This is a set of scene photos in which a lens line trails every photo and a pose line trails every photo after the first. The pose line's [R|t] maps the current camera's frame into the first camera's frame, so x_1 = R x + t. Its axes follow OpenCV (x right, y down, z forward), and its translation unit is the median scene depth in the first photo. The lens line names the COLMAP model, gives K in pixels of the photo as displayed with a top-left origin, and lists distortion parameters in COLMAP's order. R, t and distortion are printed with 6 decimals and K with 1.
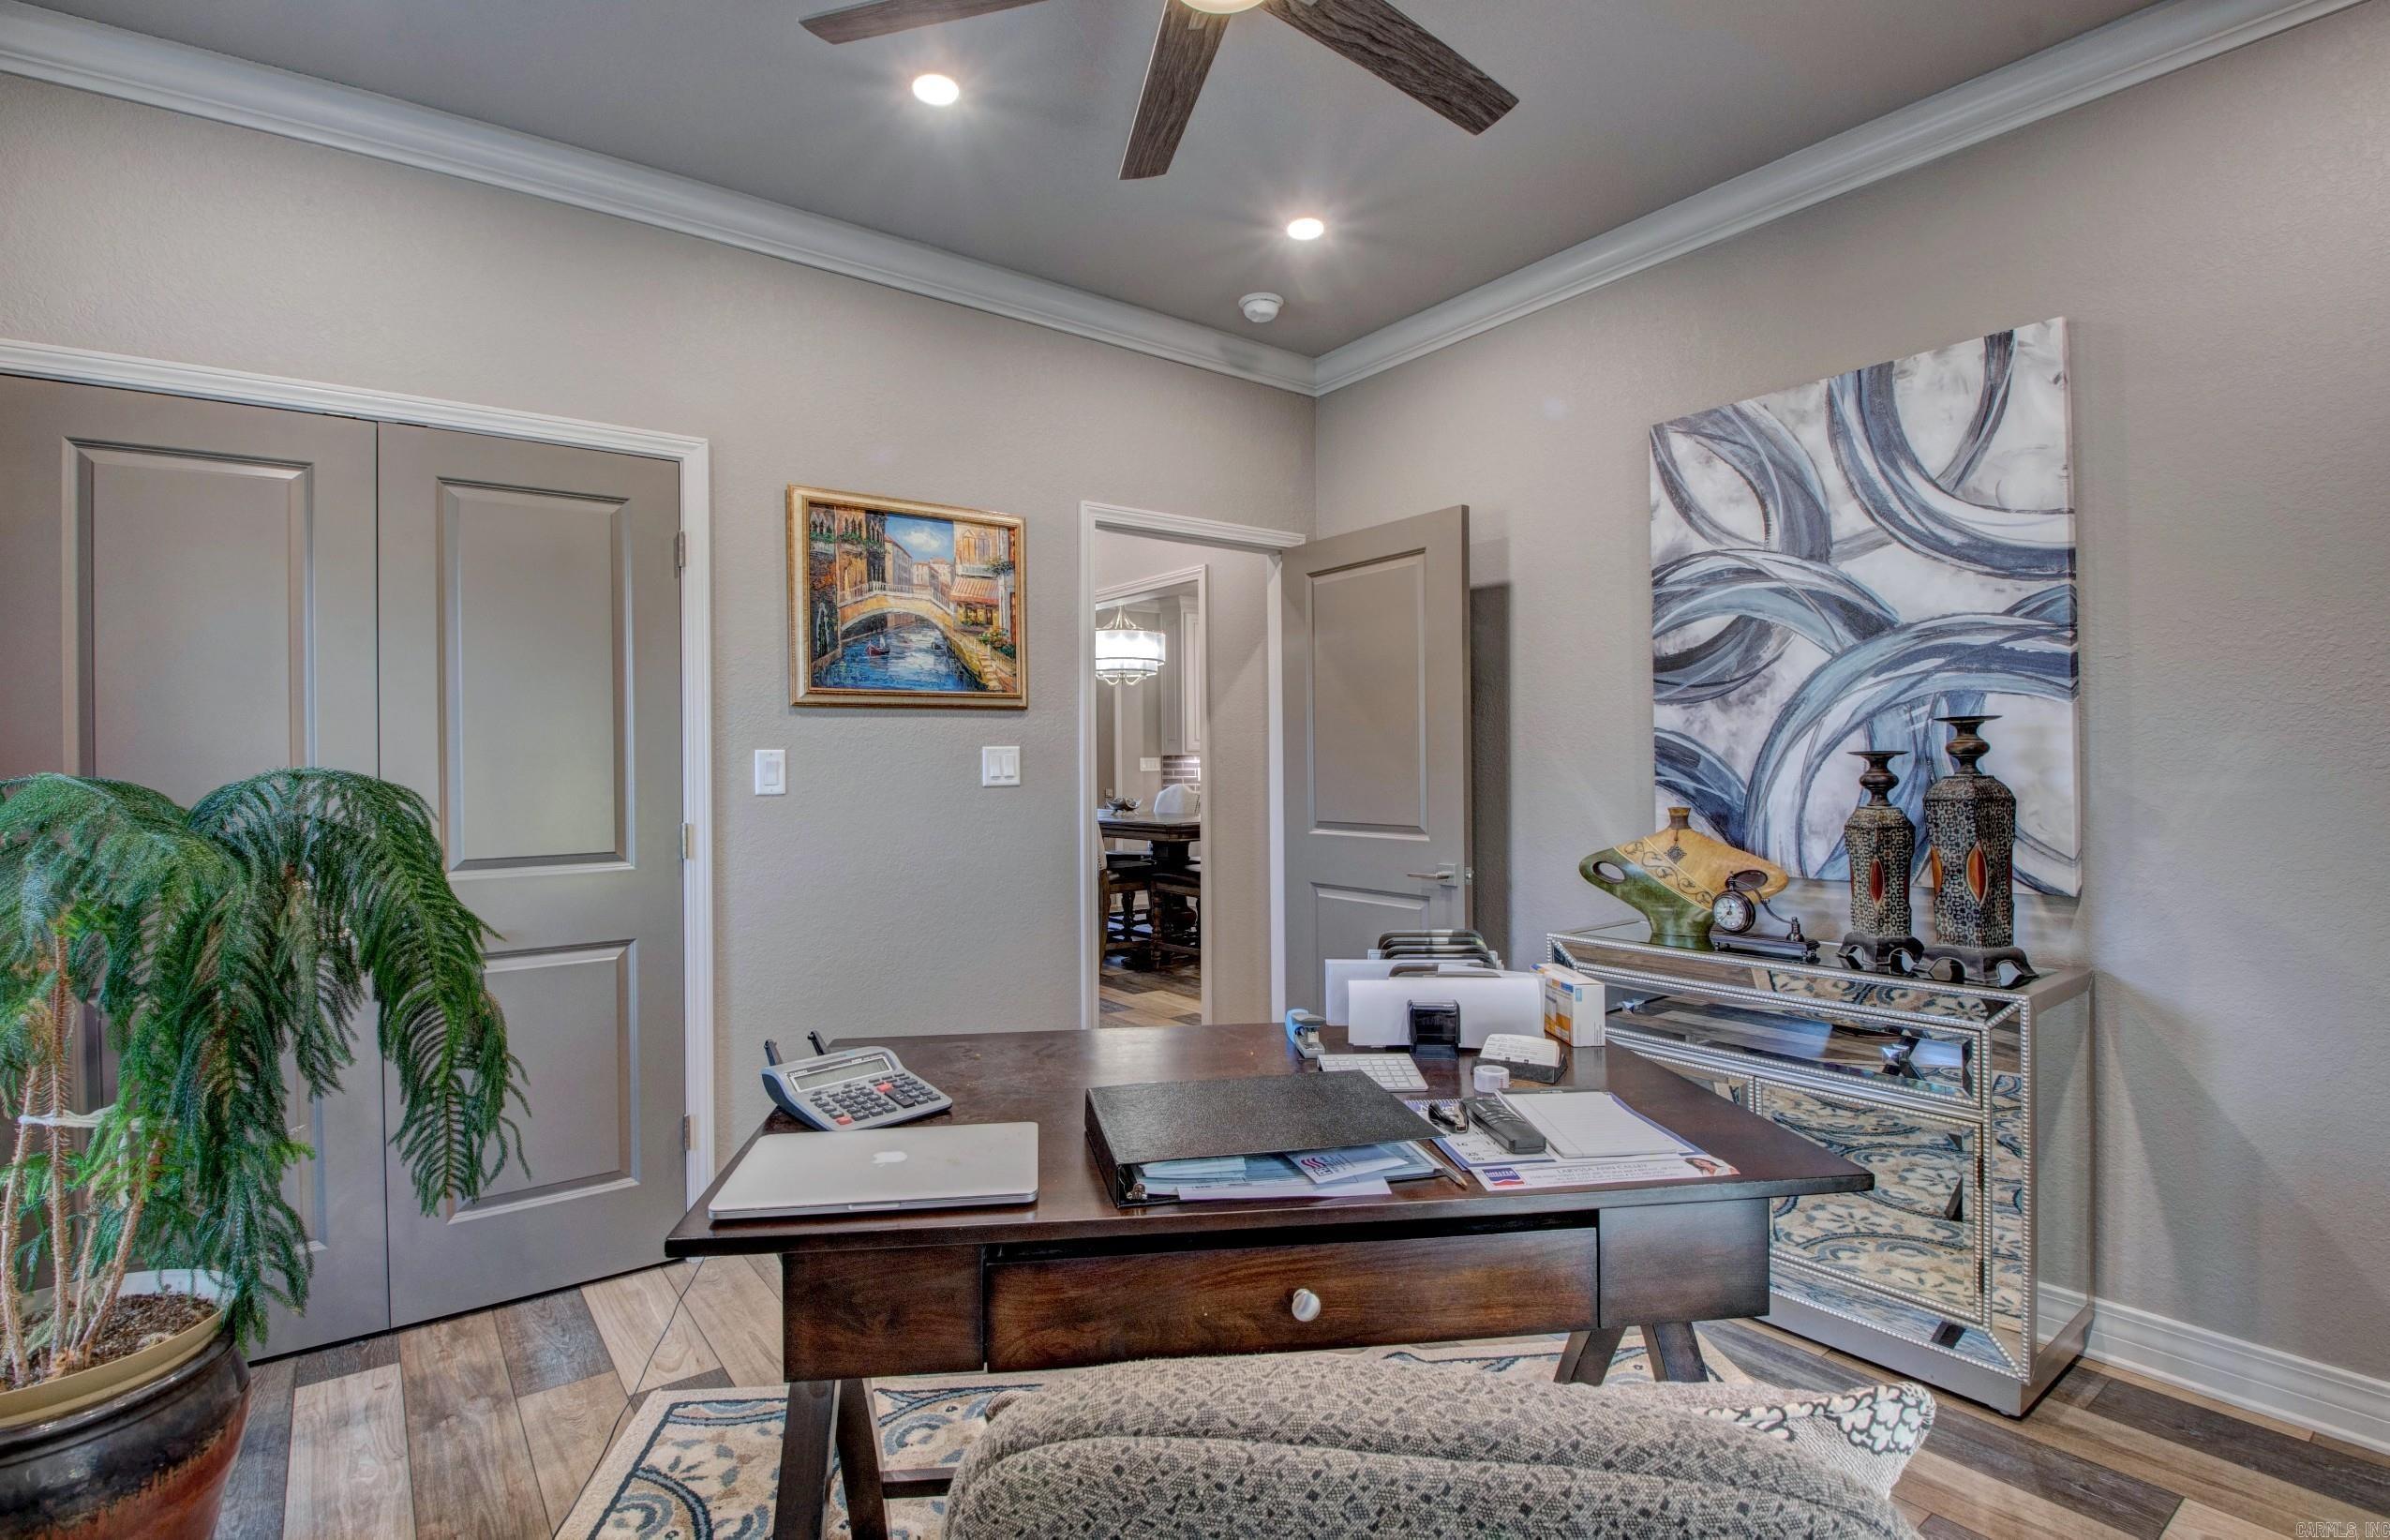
lens RADIAL K [[1114.3, 0, 1184.7], [0, 1114.3, 762.0], [0, 0, 1]] dist [0.009048, -0.023799]
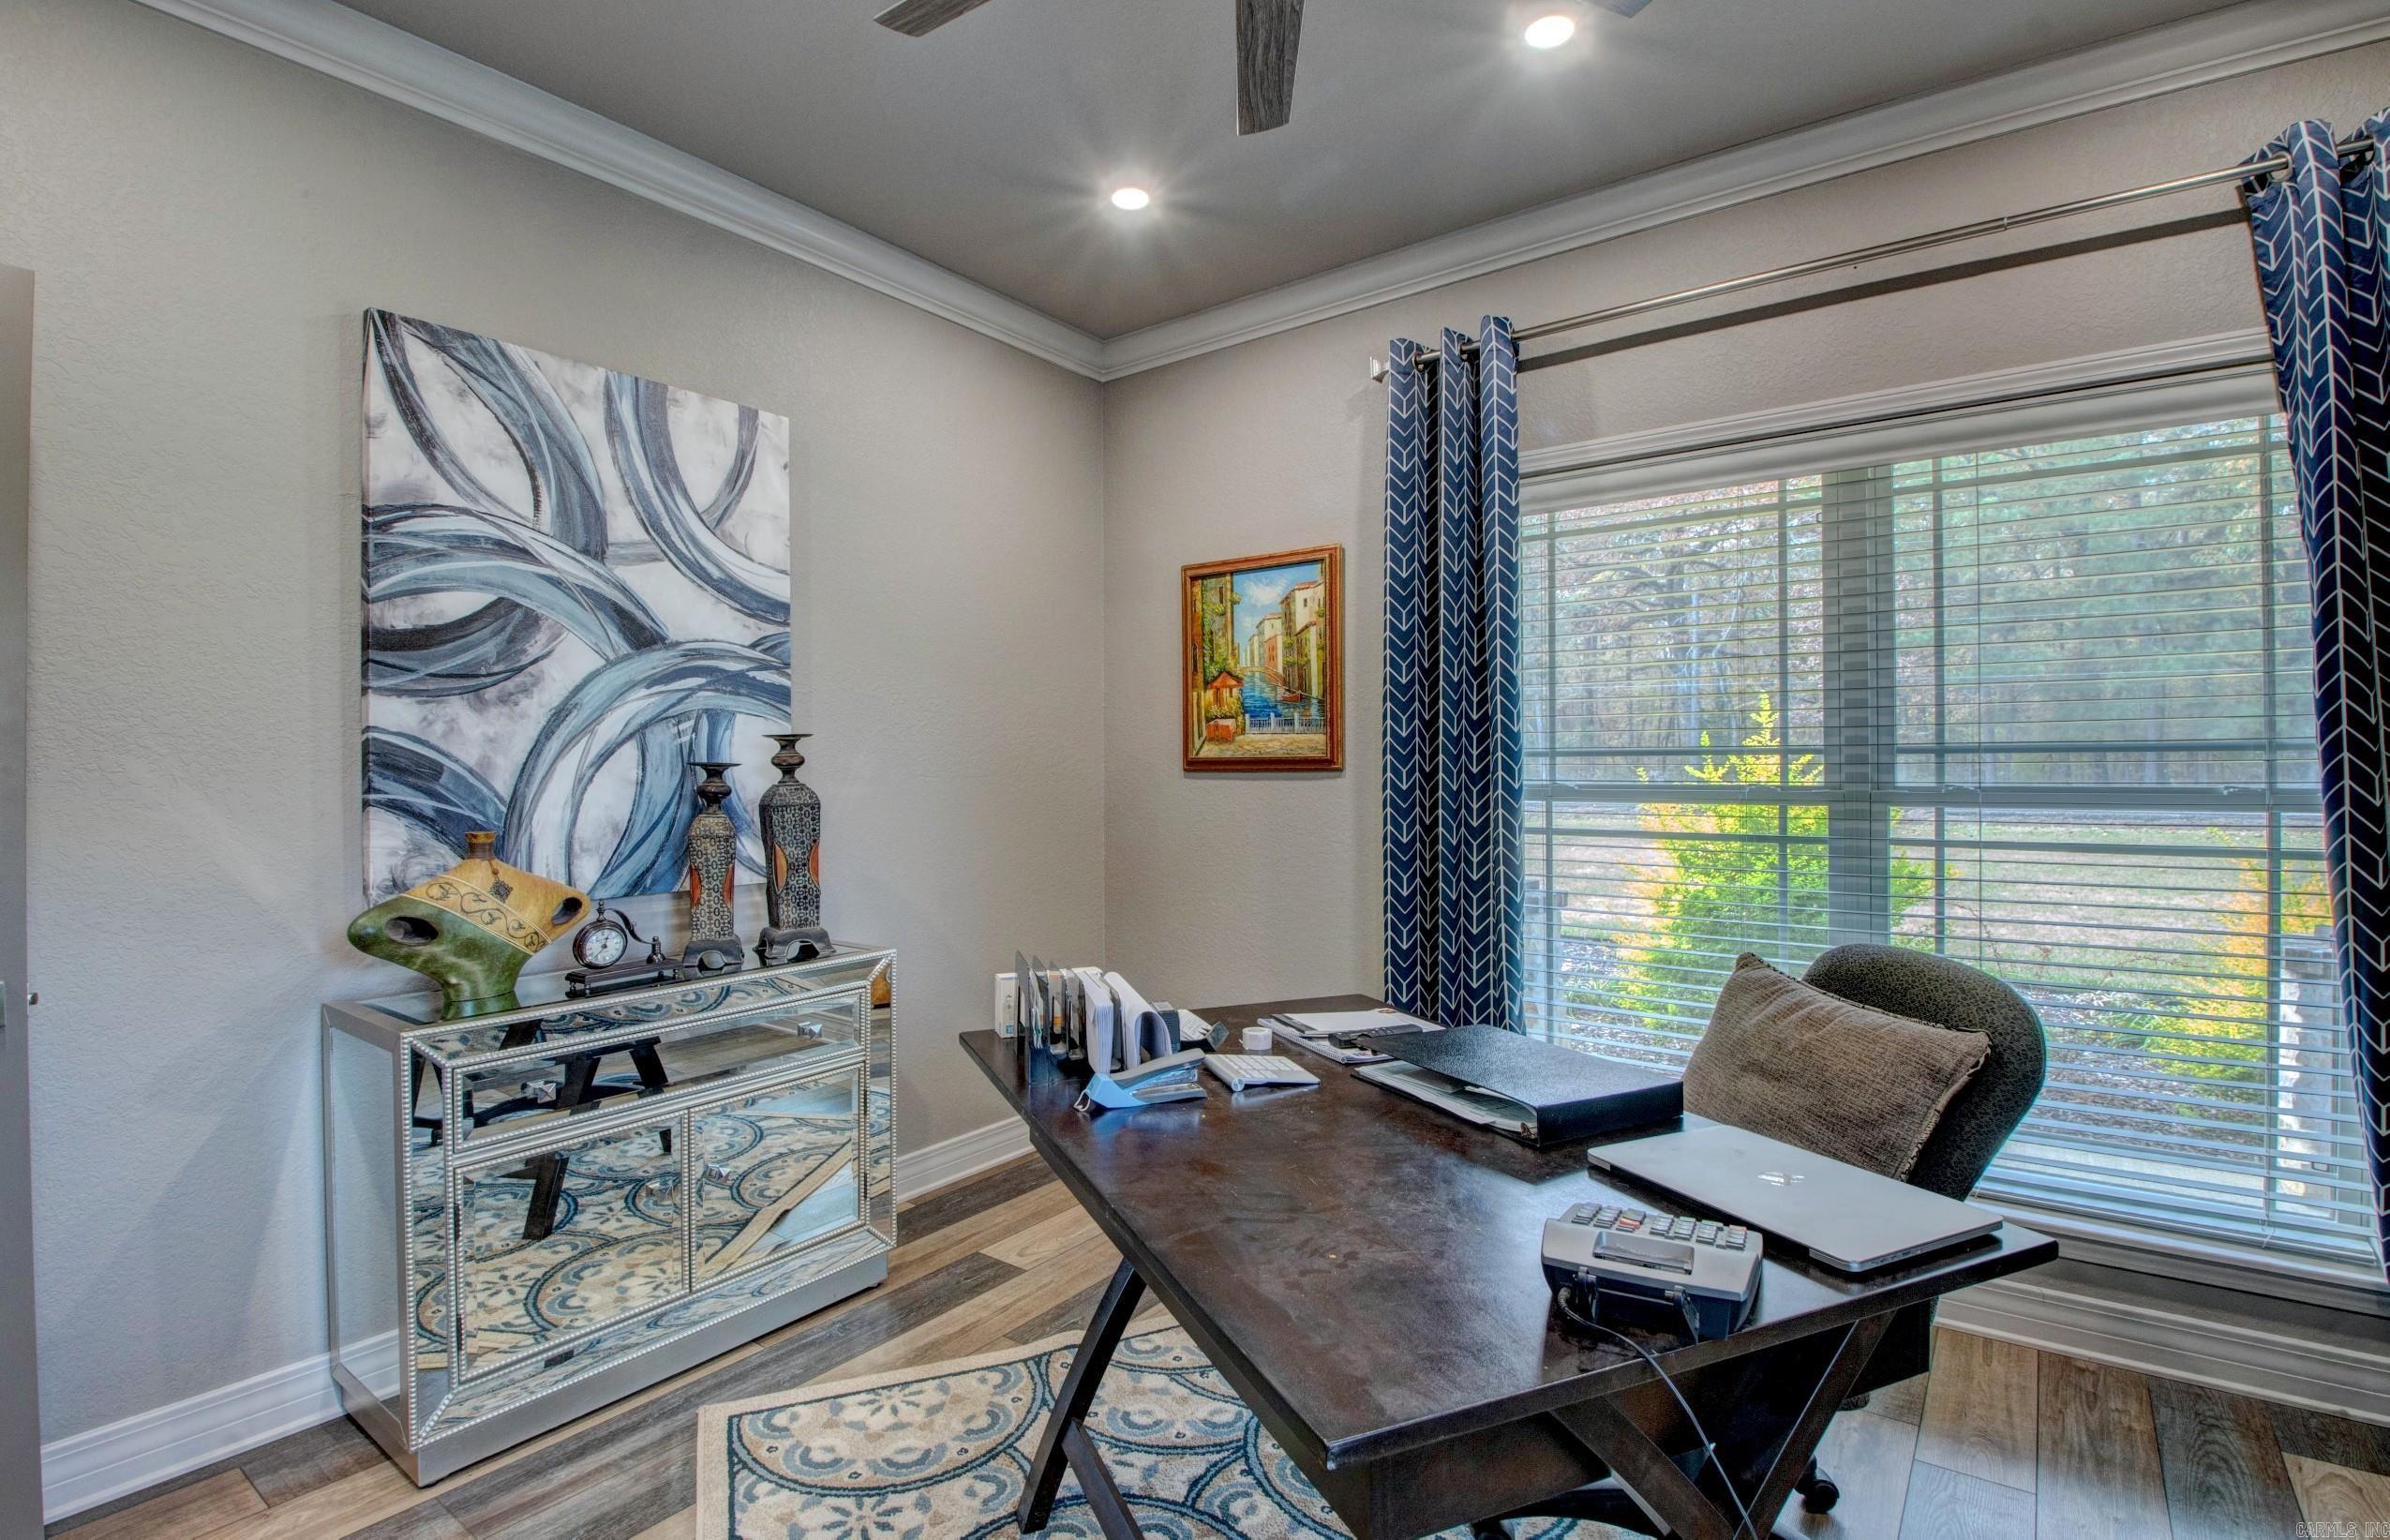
lens RADIAL K [[1114.3, 0, 1184.7], [0, 1114.3, 762.0], [0, 0, 1]] dist [0.009048, -0.023799]
pose [[-0.274674, 0.015196, 0.961417, -0.450810], [0.009264, 0.999871, -0.013157, 0.006988], [-0.961493, 0.005293, -0.274779, 0.762965]]
